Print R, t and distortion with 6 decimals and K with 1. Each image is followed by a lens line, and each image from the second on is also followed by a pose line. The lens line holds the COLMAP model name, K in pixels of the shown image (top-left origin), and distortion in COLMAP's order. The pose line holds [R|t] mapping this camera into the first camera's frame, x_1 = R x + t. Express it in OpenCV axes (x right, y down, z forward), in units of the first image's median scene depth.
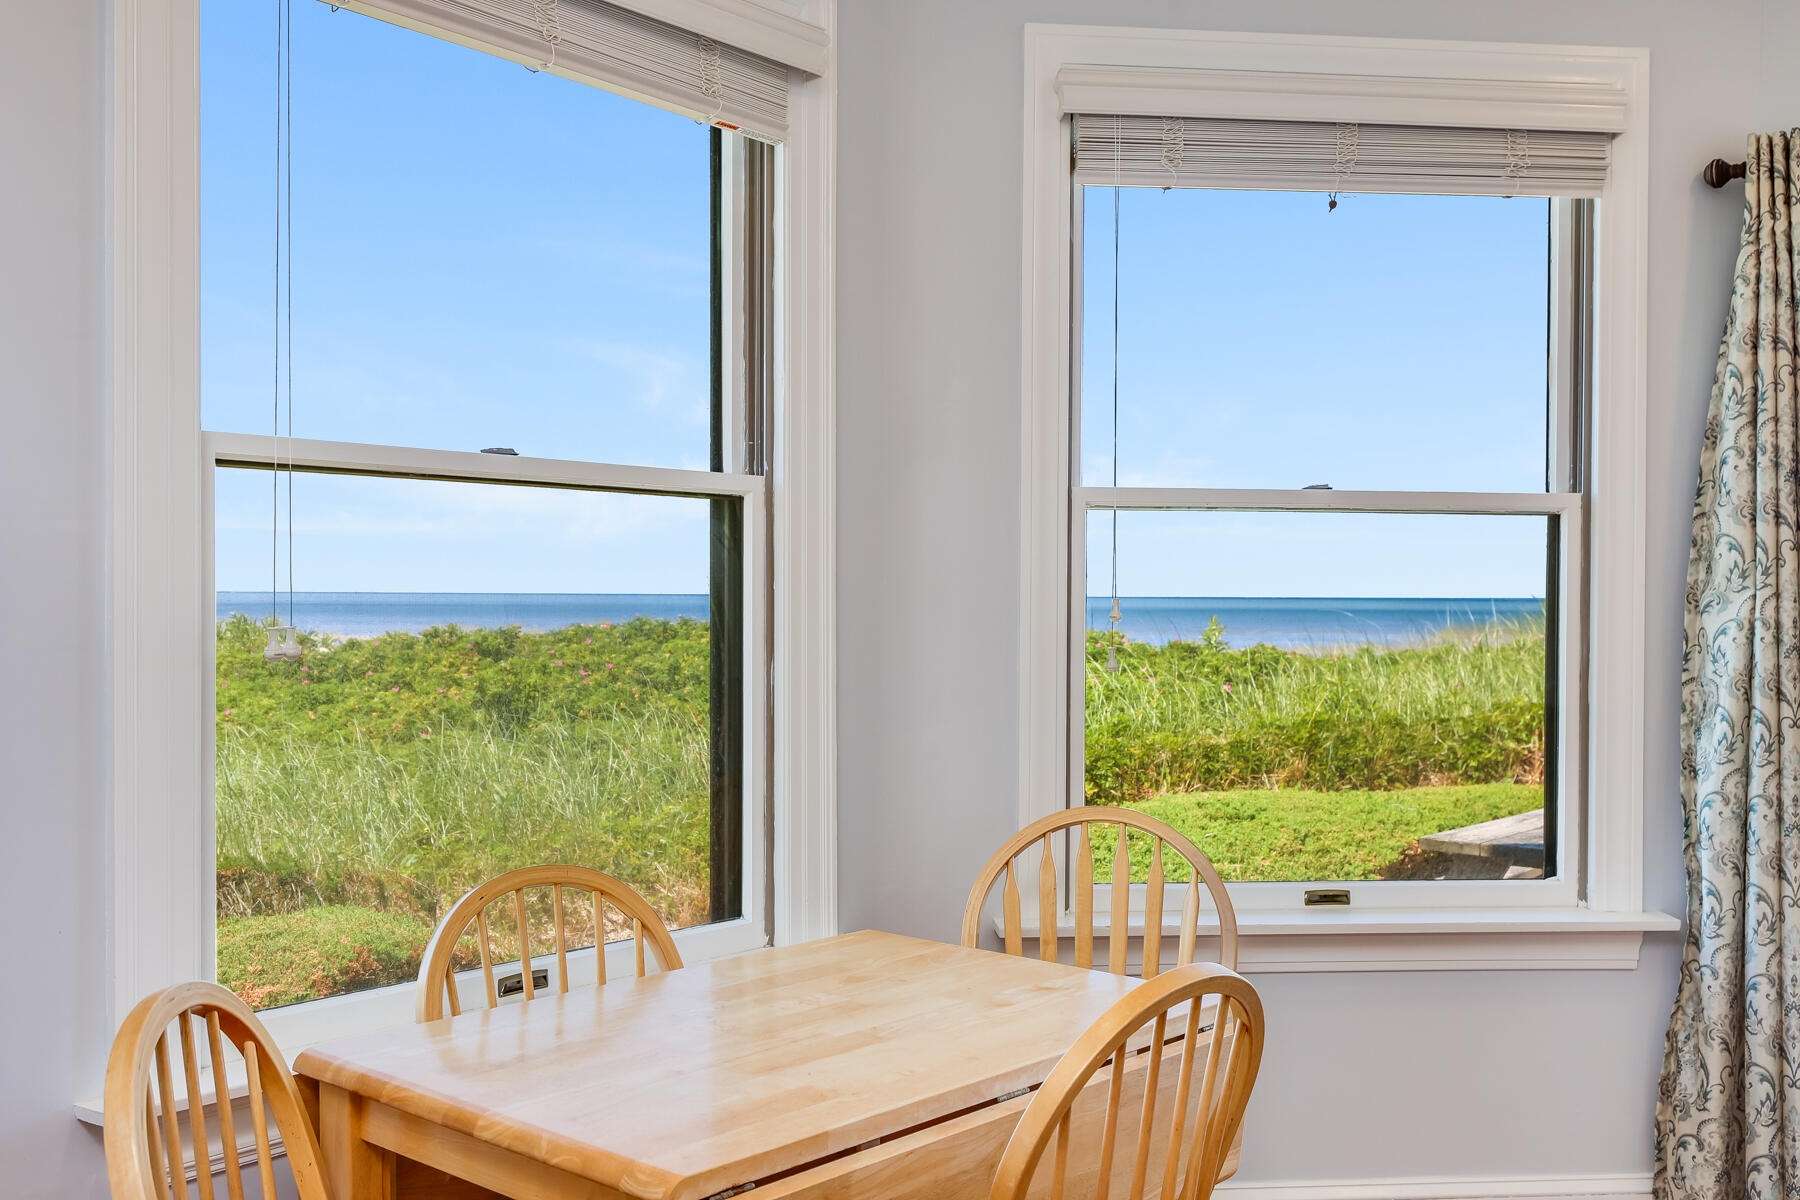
lens RADIAL K [[1716.3, 0, 897.8], [0, 1716.3, 607.6], [0, 0, 1]] dist [-0.012401, 0.000000]
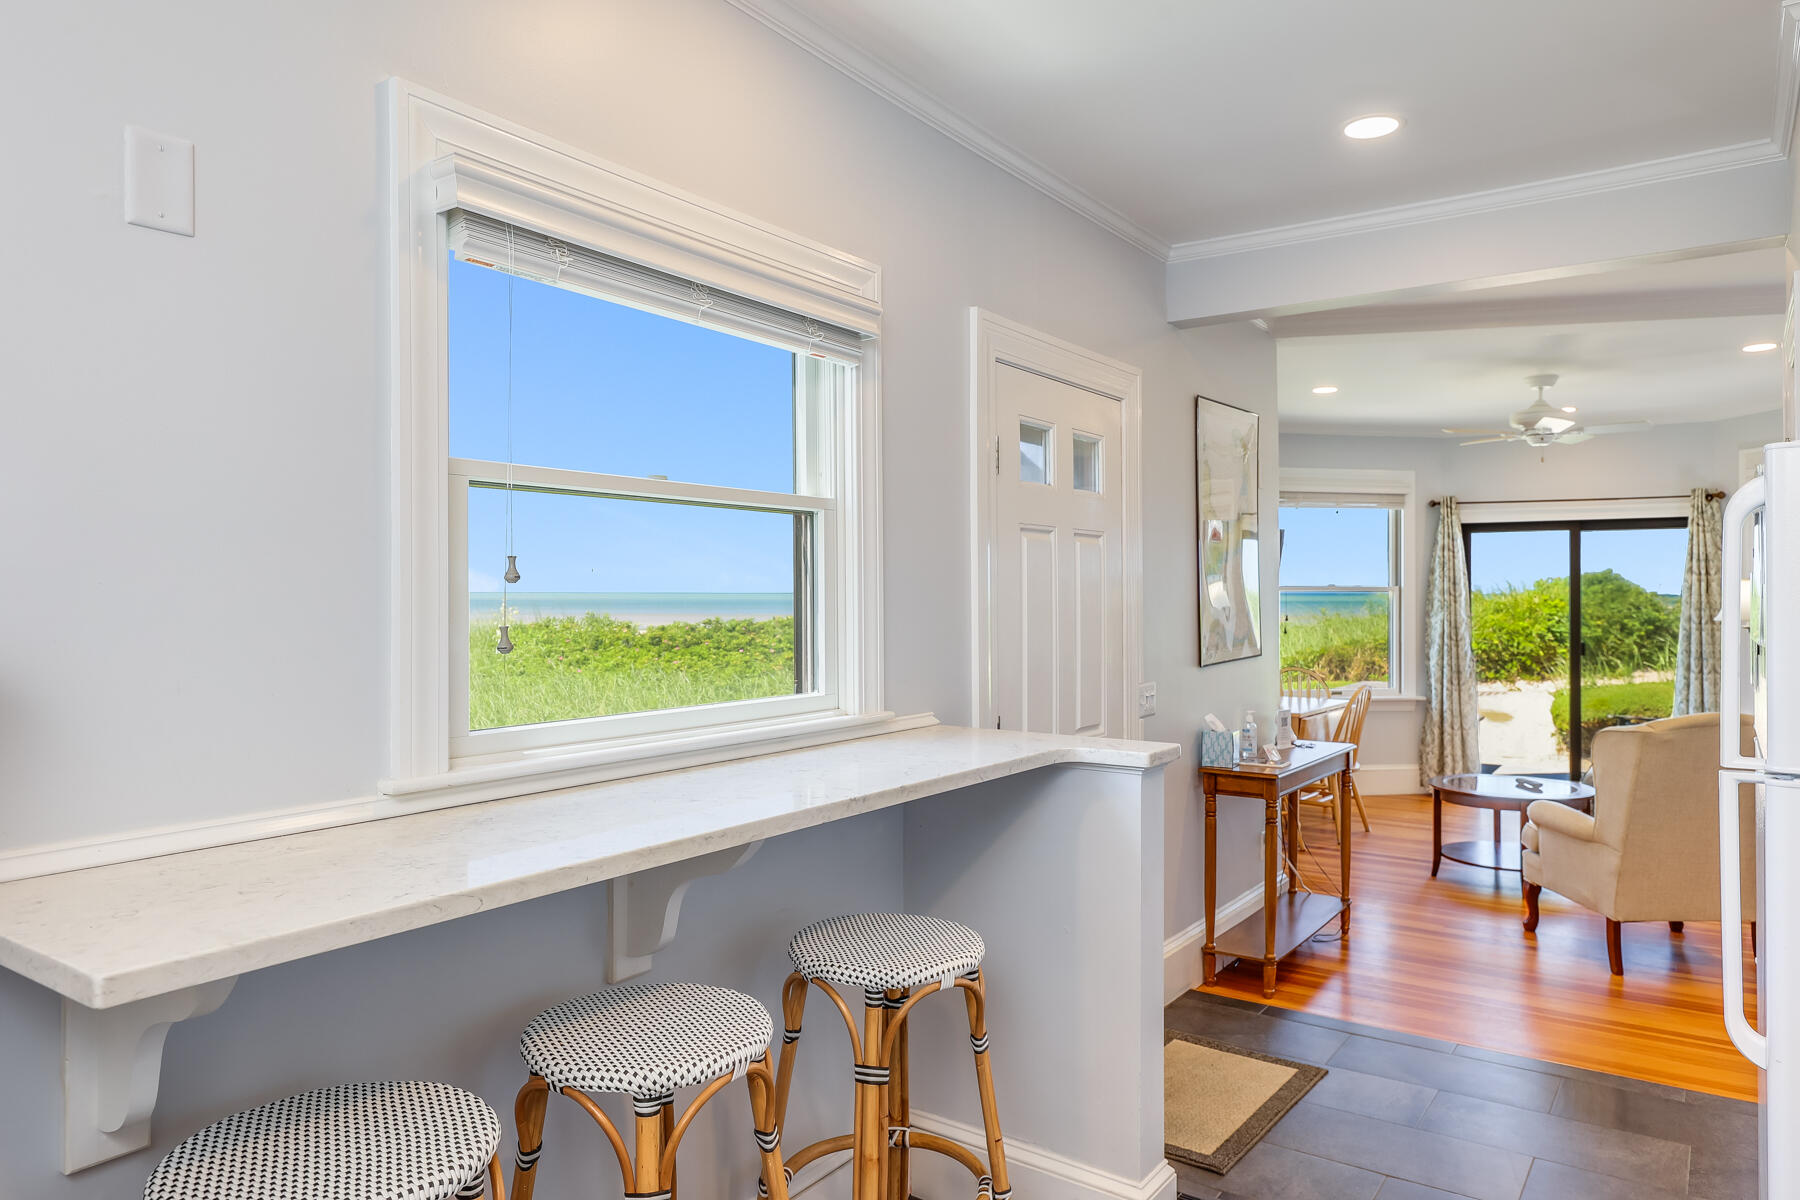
lens RADIAL K [[1181.4, 0, 894.9], [0, 1181.4, 585.9], [0, 0, 1]] dist [0.005302, 0.001011]
pose [[0.995668, -0.002897, 0.092932, -1.011293], [0.004071, 0.999914, -0.012440, -0.041703], [-0.092888, 0.012764, 0.995595, -1.595712]]
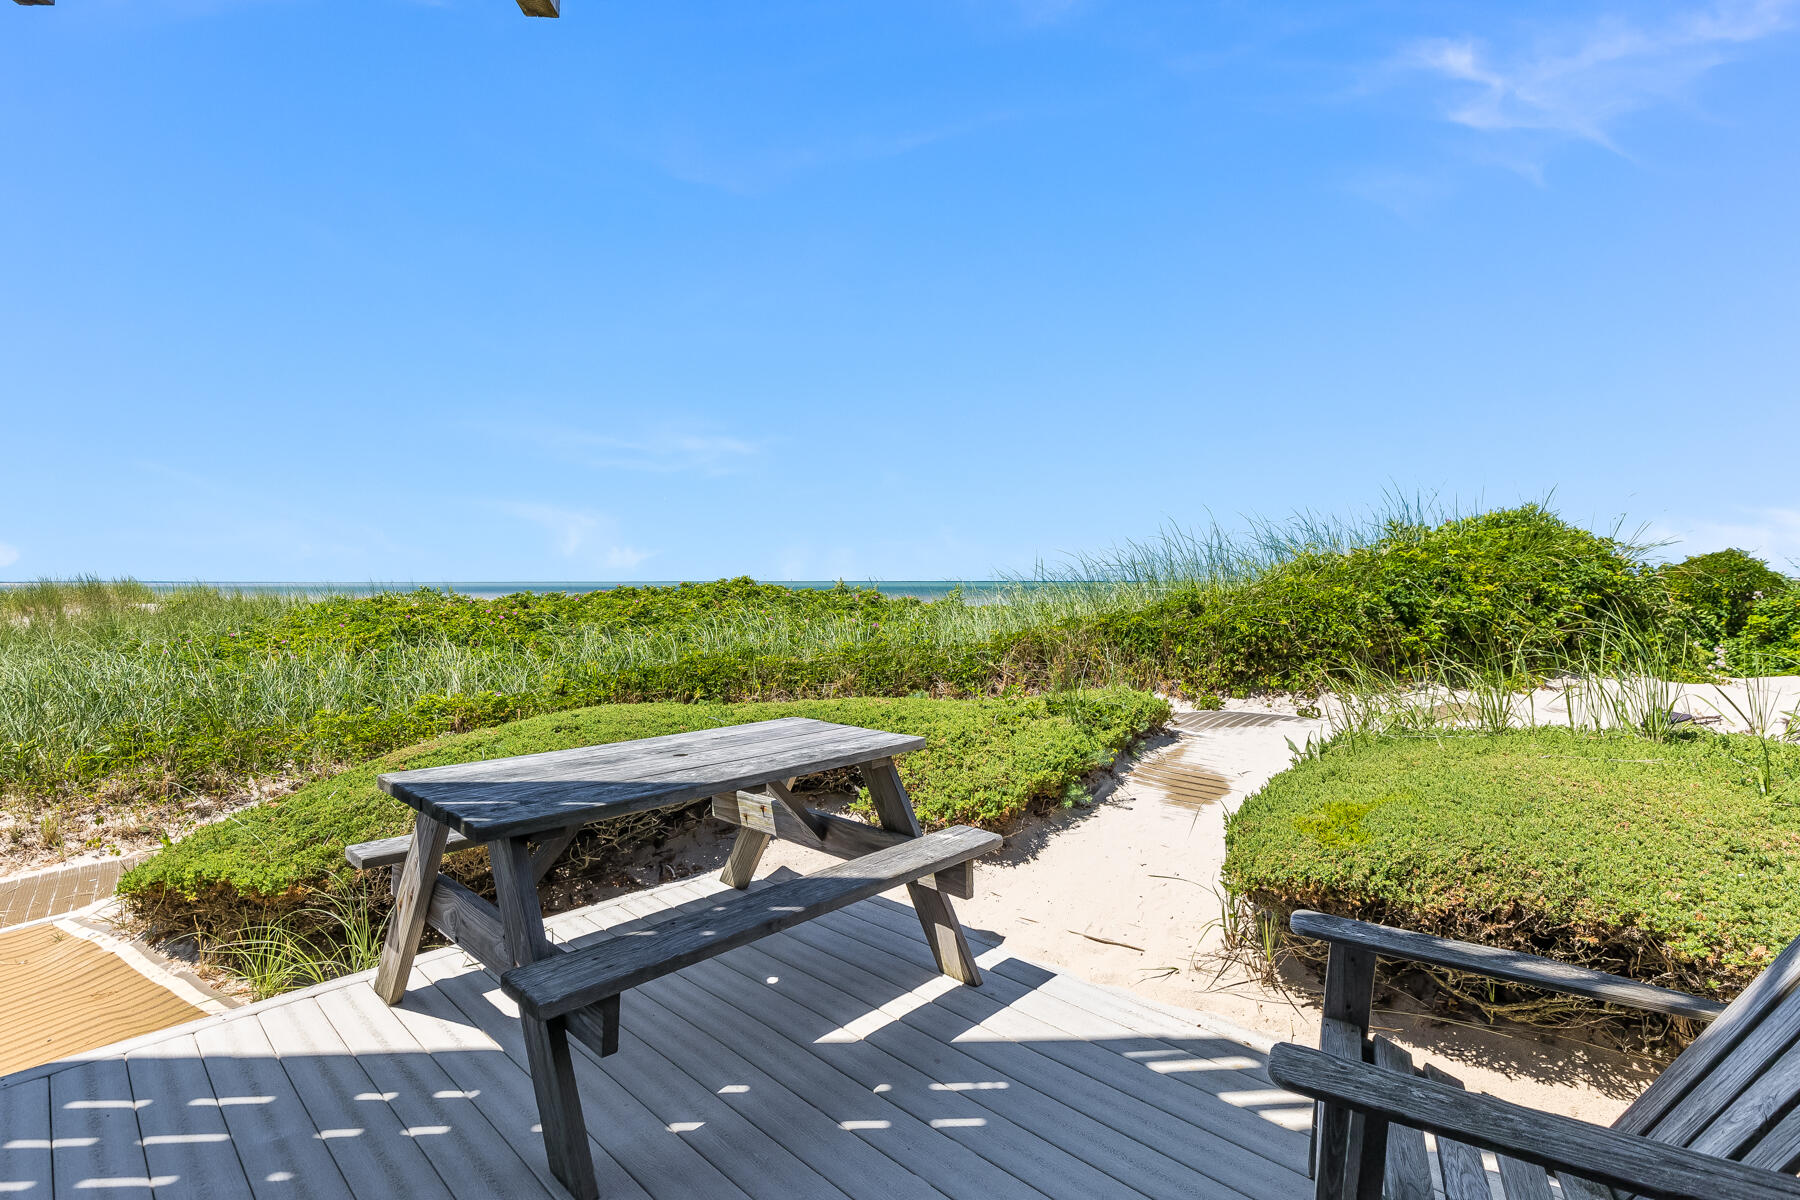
lens RADIAL K [[845.6, 0, 900.5], [0, 845.6, 591.5], [0, 0, 1]] dist [-0.013724, -0.000110]
pose [[0.997557, -0.003173, -0.069781, 1.009397], [0.003548, 0.999980, 0.005251, 0.048201], [0.069763, -0.005486, 0.997549, 0.858865]]
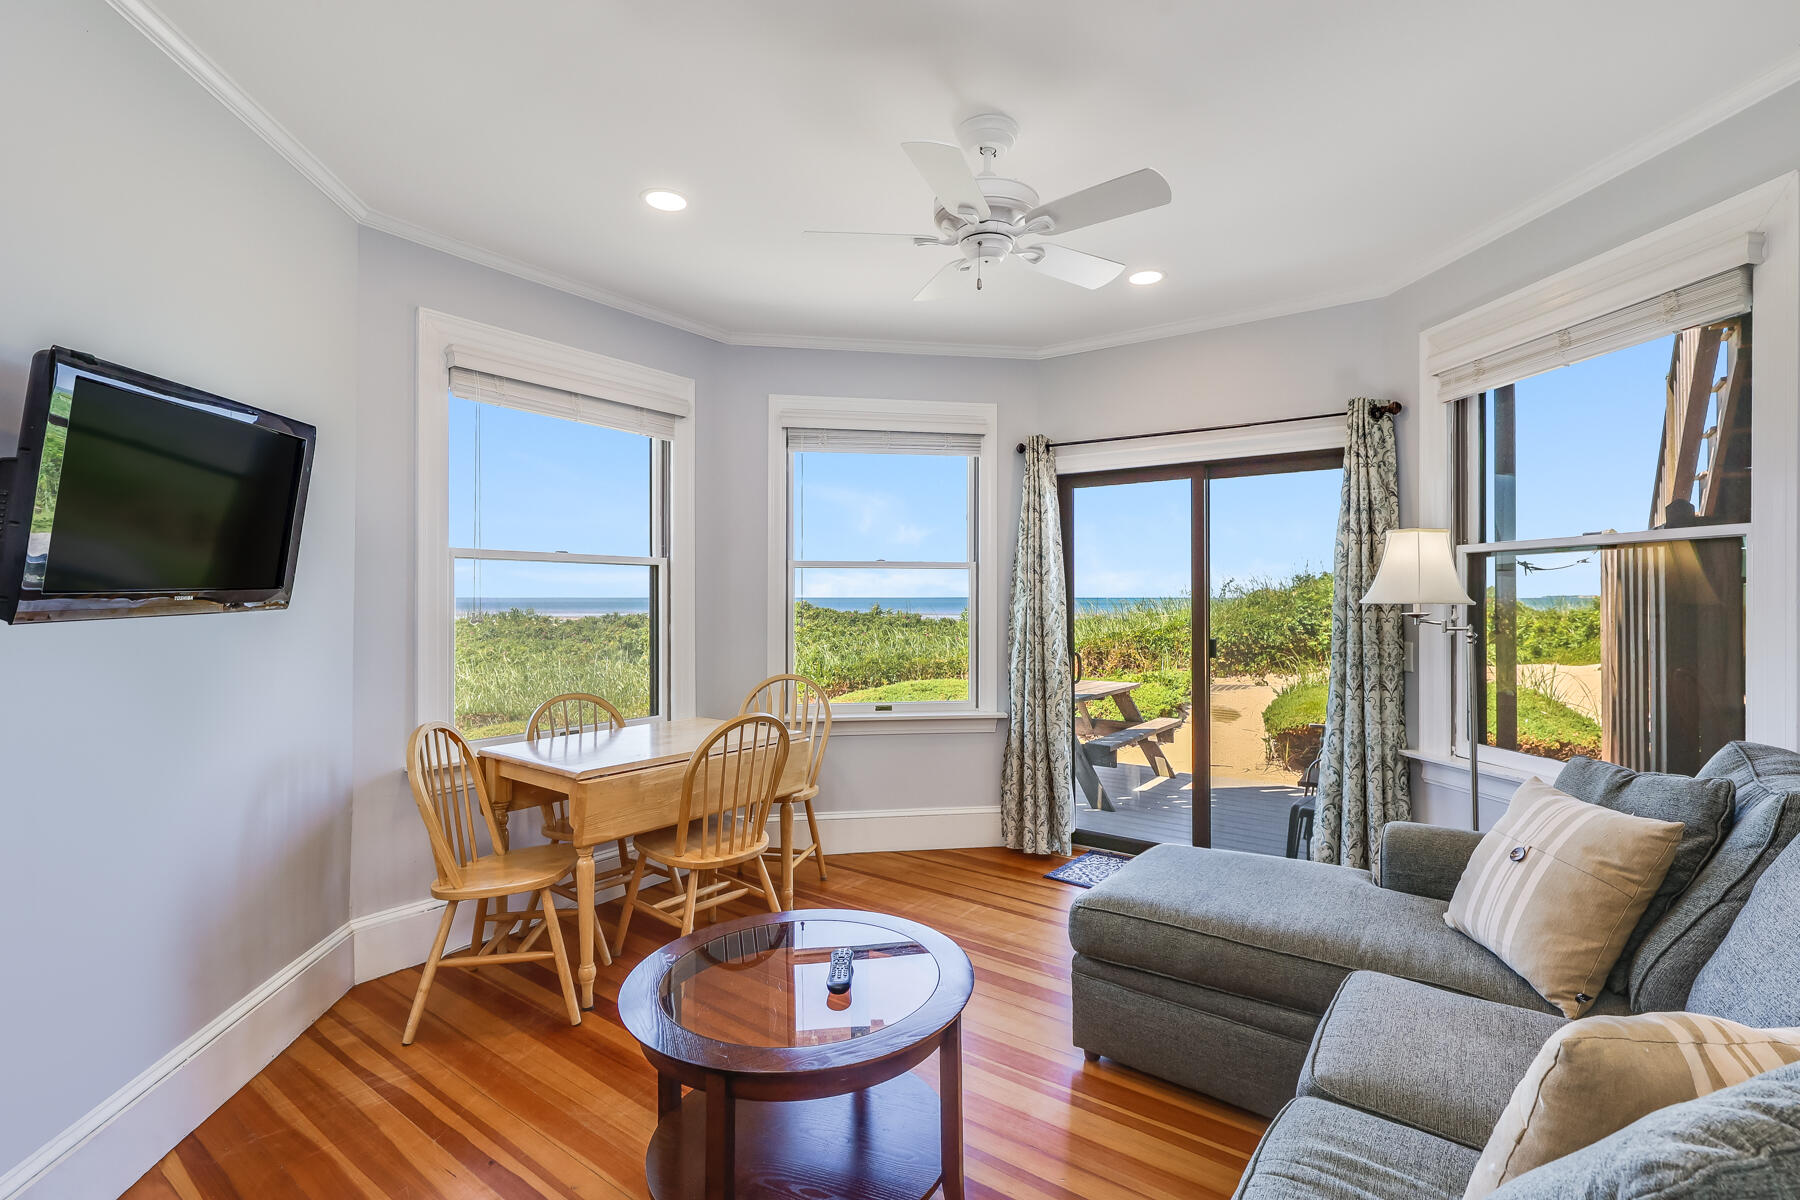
lens RADIAL K [[826.7, 0, 908.2], [0, 826.7, 591.1], [0, 0, 1]] dist [0.008024, -0.000541]
pose [[0.997801, -0.003766, 0.066177, 0.210620], [0.004741, 0.999882, -0.014584, -0.000056], [-0.066114, 0.014866, 0.997701, -0.355630]]
